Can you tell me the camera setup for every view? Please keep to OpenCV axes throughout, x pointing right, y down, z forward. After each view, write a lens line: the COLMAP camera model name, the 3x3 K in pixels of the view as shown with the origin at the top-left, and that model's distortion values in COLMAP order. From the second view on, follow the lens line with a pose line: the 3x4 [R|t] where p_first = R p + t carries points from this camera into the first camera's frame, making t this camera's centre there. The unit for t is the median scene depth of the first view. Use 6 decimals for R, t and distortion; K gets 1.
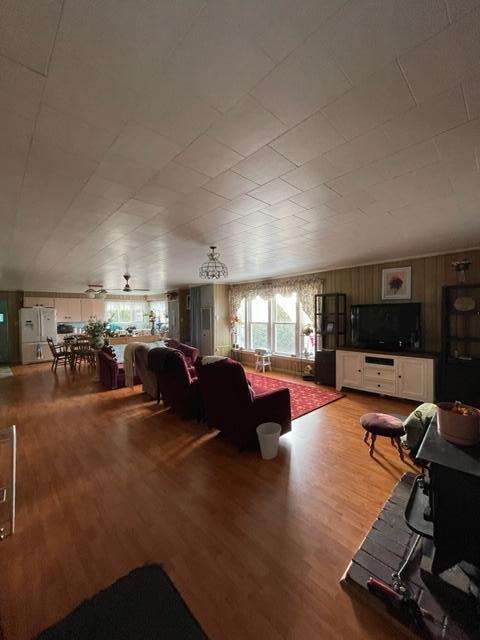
lens RADIAL K [[257.7, 0, 236.9], [0, 257.7, 318.8], [0, 0, 1]] dist [-0.005578, 0.000424]
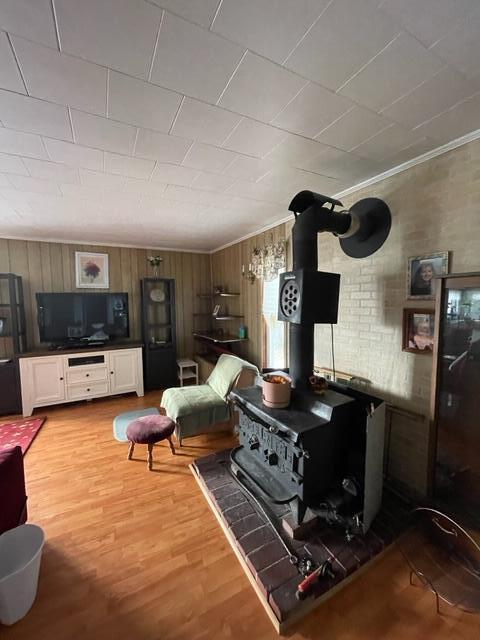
lens RADIAL K [[257.7, 0, 236.9], [0, 257.7, 318.5], [0, 0, 1]] dist [-0.005578, 0.000424]
pose [[0.270040, -0.052121, 0.961437, -0.107988], [0.031222, 0.998483, 0.045360, 0.003548], [-0.962343, 0.017769, 0.271257, 0.282273]]
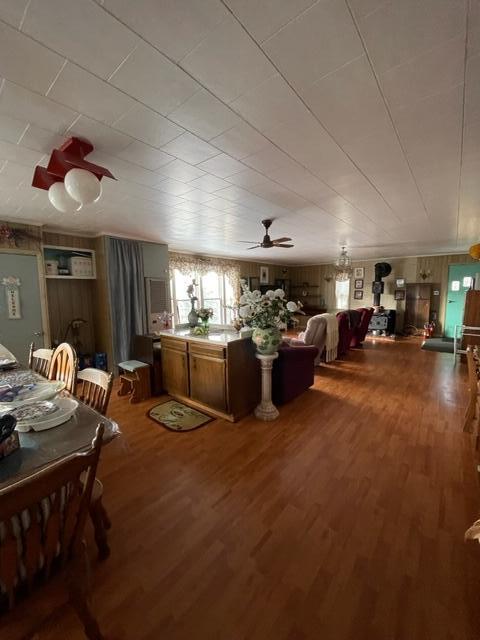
lens RADIAL K [[257.7, 0, 237.1], [0, 257.7, 318.4], [0, 0, 1]] dist [-0.005578, 0.000424]
pose [[-0.114795, -0.080768, 0.990100, -1.307000], [0.038166, 0.995595, 0.085641, 0.014297], [-0.992656, 0.047620, -0.111207, 1.437354]]
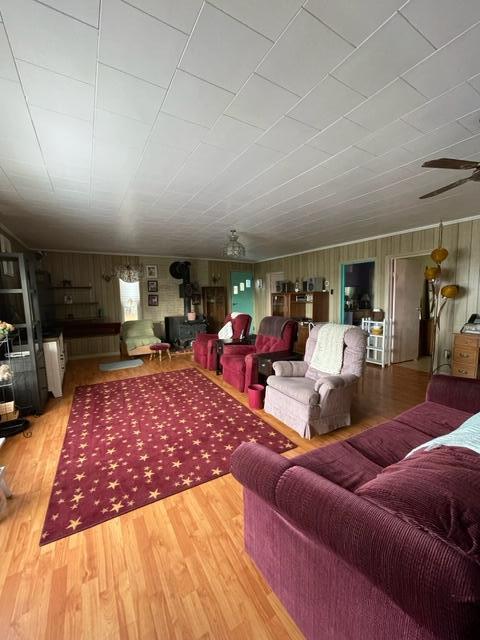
lens RADIAL K [[257.7, 0, 238.2], [0, 257.7, 320.0], [0, 0, 1]] dist [-0.005578, 0.000424]
pose [[-0.974126, 0.015474, 0.225473, -0.285294], [0.042892, 0.992180, 0.117215, -0.001171], [-0.221896, 0.123853, -0.967172, 1.663091]]
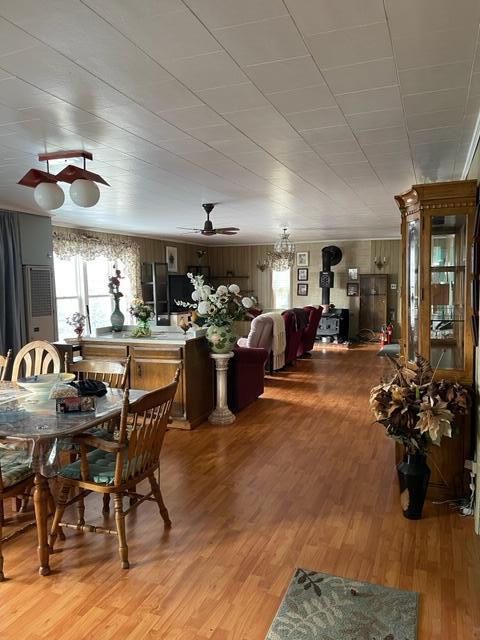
lens RADIAL K [[481.8, 0, 244.3], [0, 481.8, 319.8], [0, 0, 1]] dist [0.056060, -0.059924]
pose [[-0.429087, -0.048347, 0.901969, -1.705833], [0.038362, 0.996690, 0.071673, 0.003763], [-0.902448, 0.065355, -0.425812, 1.713567]]
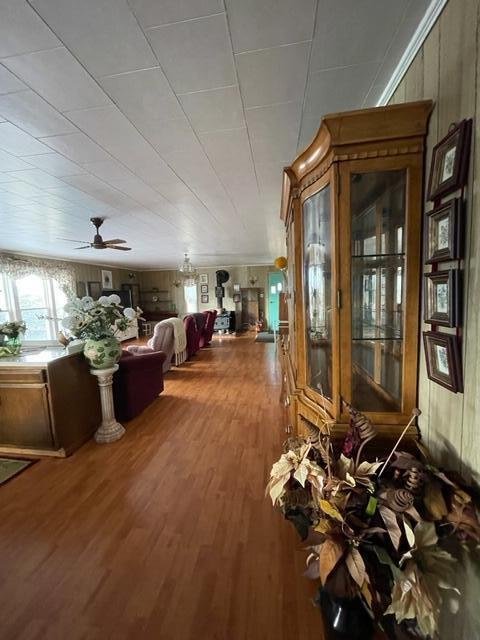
lens RADIAL K [[257.7, 0, 238.1], [0, 257.7, 319.1], [0, 0, 1]] dist [-0.005578, 0.000424]
pose [[-0.617935, -0.037192, 0.785349, -1.313365], [0.063324, 0.993281, 0.096864, 0.016310], [-0.783675, 0.109588, -0.611428, 1.402462]]
